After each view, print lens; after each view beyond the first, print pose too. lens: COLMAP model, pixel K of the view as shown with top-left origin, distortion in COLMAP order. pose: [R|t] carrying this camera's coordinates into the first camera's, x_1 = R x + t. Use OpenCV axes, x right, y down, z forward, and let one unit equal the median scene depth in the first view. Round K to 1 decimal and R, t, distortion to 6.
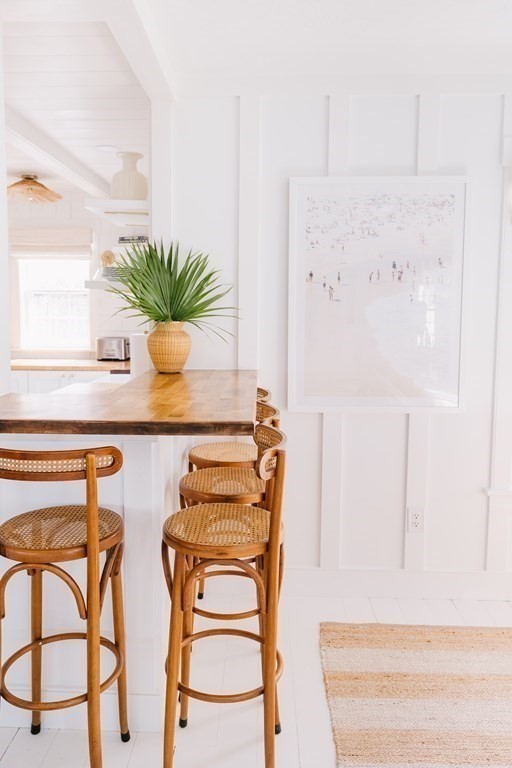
lens RADIAL K [[602.1, 0, 261.9], [0, 602.1, 359.9], [0, 0, 1]] dist [-0.010012, -0.006482]
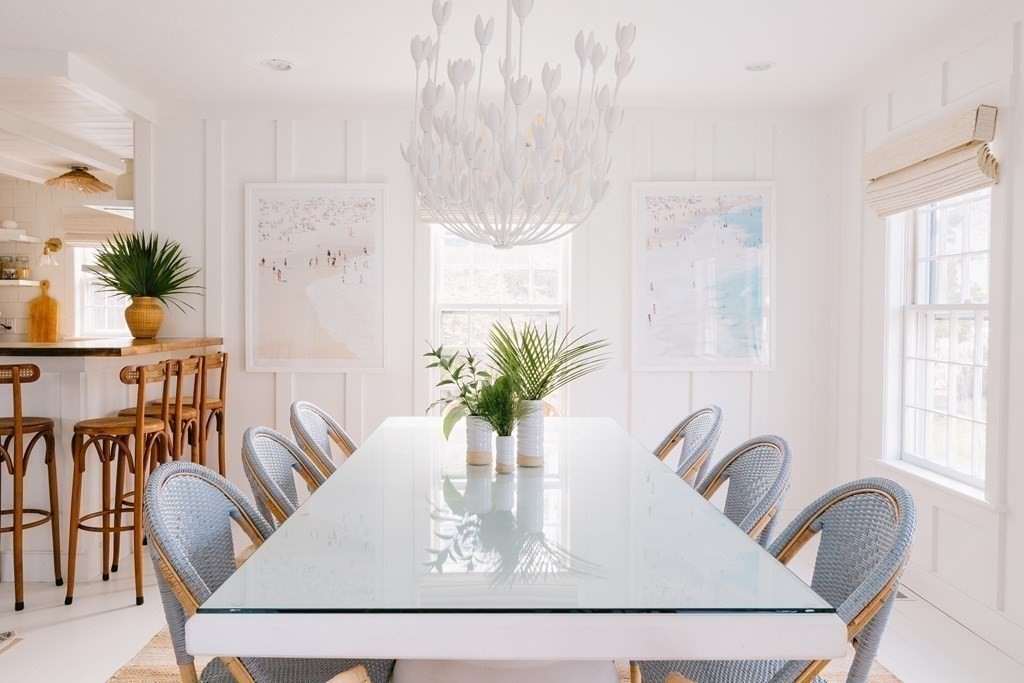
lens RADIAL K [[796.1, 0, 507.8], [0, 796.1, 337.1], [0, 0, 1]] dist [0.004237, -0.000442]
pose [[0.999615, 0.000981, 0.027724, 0.546552], [0.000578, 0.998421, -0.056165, 0.110874], [-0.027736, 0.056159, 0.998037, -0.656751]]
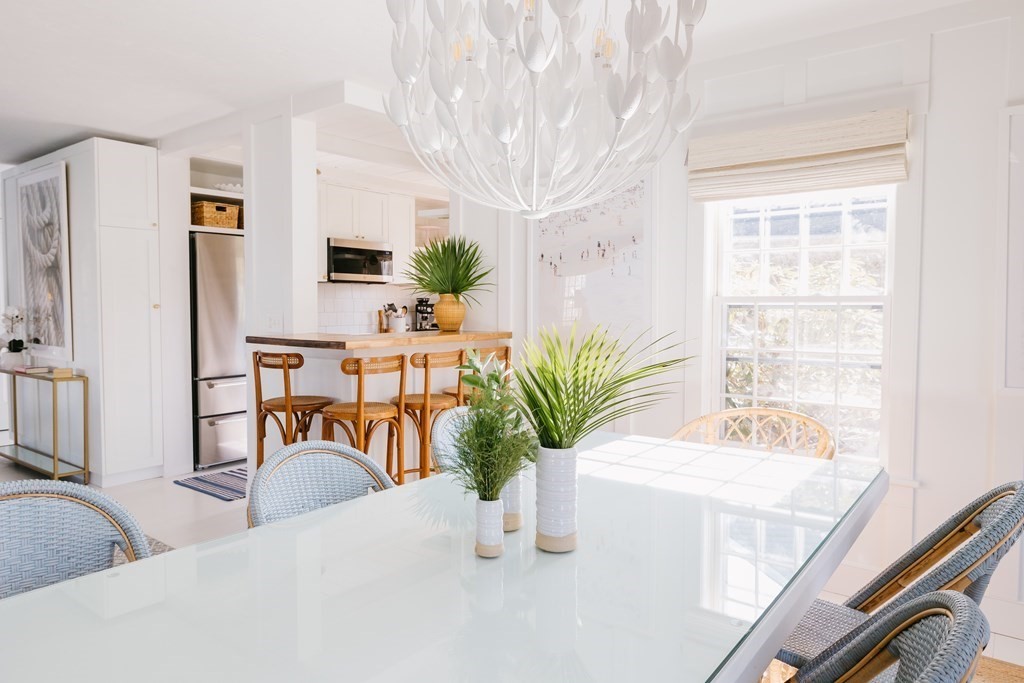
lens RADIAL K [[663.0, 0, 504.4], [0, 663.0, 342.3], [0, 0, 1]] dist [-0.008637, -0.000435]
pose [[0.803239, 0.030511, -0.594875, 0.852032], [-0.050014, 0.998615, -0.016314, 0.065310], [0.593554, 0.042856, 0.803652, -0.150594]]
